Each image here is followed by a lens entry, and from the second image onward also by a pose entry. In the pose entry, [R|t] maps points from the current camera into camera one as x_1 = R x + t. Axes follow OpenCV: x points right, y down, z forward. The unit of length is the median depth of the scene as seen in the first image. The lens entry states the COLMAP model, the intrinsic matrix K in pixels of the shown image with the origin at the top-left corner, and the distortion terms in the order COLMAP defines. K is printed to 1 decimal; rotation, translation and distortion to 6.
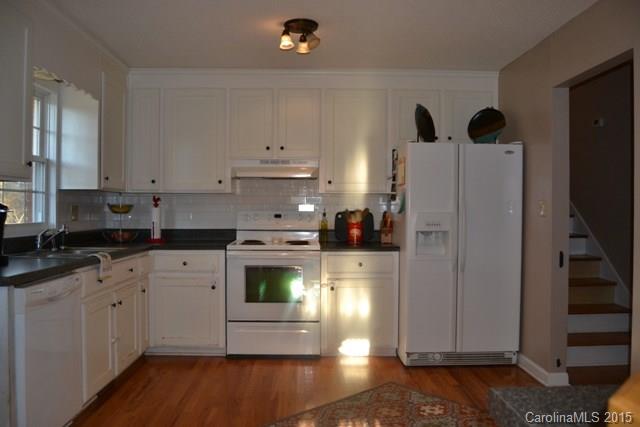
lens RADIAL K [[521.8, 0, 320.0], [0, 521.8, 213.5], [0, 0, 1]] dist [-0.068571, 0.010450]
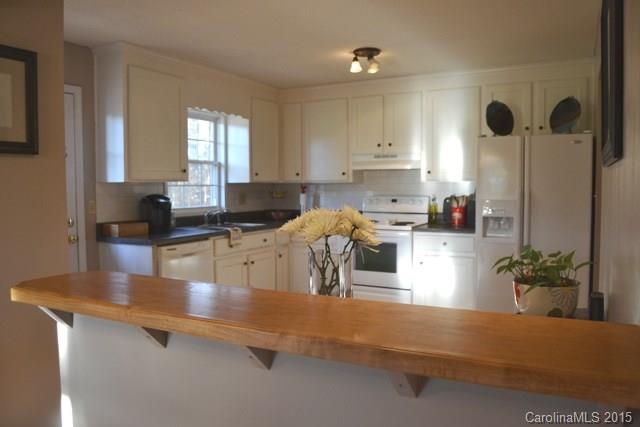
lens RADIAL K [[521.8, 0, 320.0], [0, 521.8, 213.5], [0, 0, 1]] dist [-0.068571, 0.010450]
pose [[0.869663, 0.018553, -0.493297, 0.416141], [0.005322, 0.998883, 0.046949, -0.026405], [0.493617, -0.043455, 0.868593, -0.139377]]
